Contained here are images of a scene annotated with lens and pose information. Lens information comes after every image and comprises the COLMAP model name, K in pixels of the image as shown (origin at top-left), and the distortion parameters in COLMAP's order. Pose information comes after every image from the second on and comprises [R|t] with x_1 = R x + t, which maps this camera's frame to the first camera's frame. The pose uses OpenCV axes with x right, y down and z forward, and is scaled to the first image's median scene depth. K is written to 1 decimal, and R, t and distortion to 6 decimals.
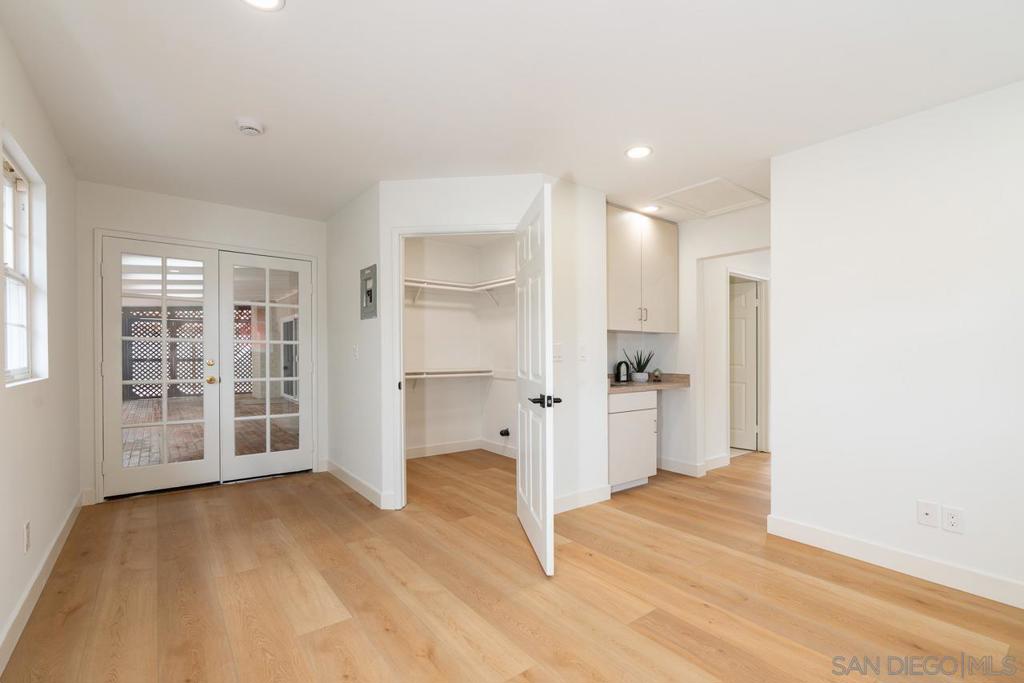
lens RADIAL K [[463.2, 0, 509.3], [0, 463.2, 344.9], [0, 0, 1]] dist [-0.002377, -0.000177]
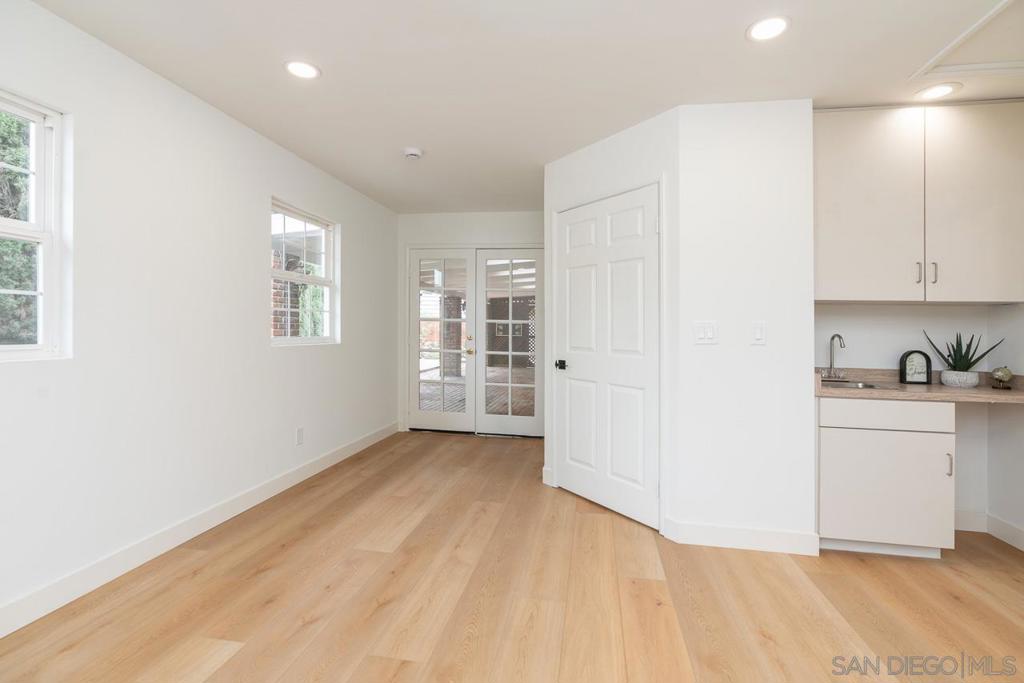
lens RADIAL K [[462.5, 0, 517.8], [0, 462.5, 324.2], [0, 0, 1]] dist [-0.003827, -0.000296]
pose [[0.682540, -0.001650, -0.730847, 0.522590], [-0.004283, 0.999971, -0.006258, 0.010099], [0.730836, 0.007402, 0.682513, 0.304108]]
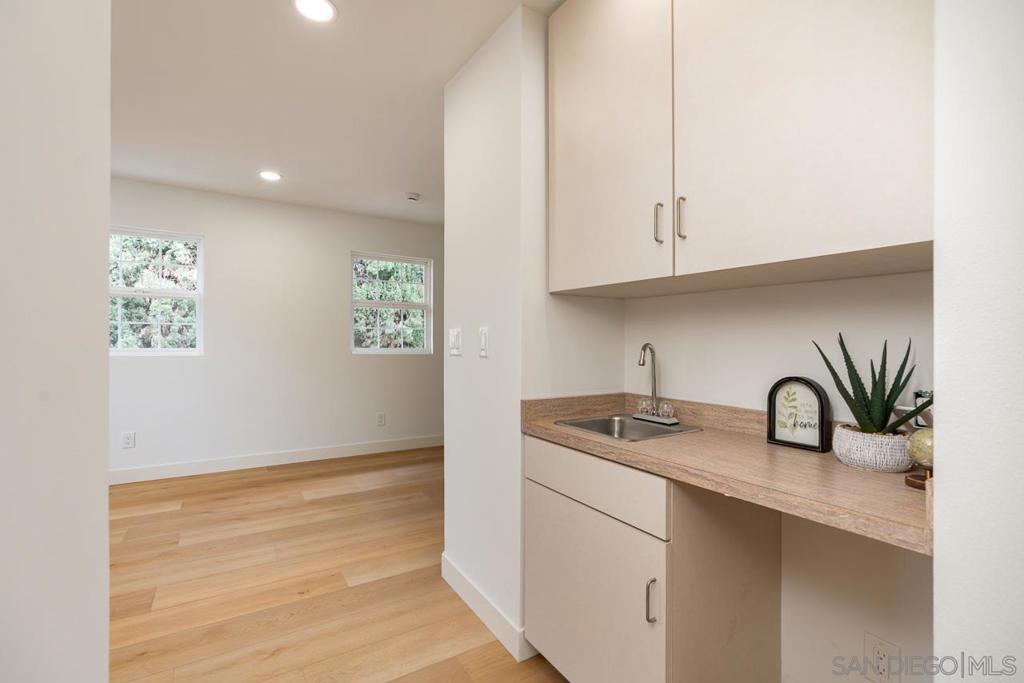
lens RADIAL K [[458.1, 0, 513.0], [0, 458.1, 341.4], [0, 0, 1]] dist [-0.001704, 0.000040]
pose [[-0.087303, -0.005712, -0.996165, 0.863969], [-0.002519, 0.999982, -0.005513, 0.023238], [0.996179, 0.002028, -0.087316, 1.330232]]
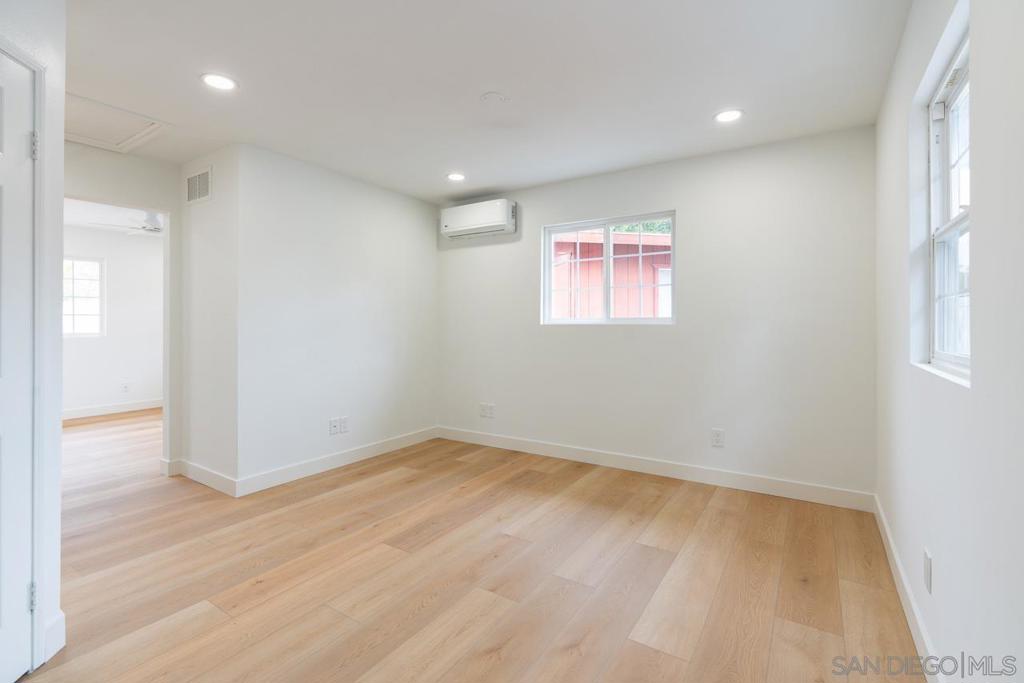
lens RADIAL K [[462.5, 0, 517.8], [0, 462.5, 324.2], [0, 0, 1]] dist [-0.003827, -0.000296]
pose [[-0.339335, -0.003885, 0.940658, -0.661833], [-0.014444, 0.999895, -0.001080, 0.008287], [-0.940555, -0.013953, -0.339355, 0.799808]]
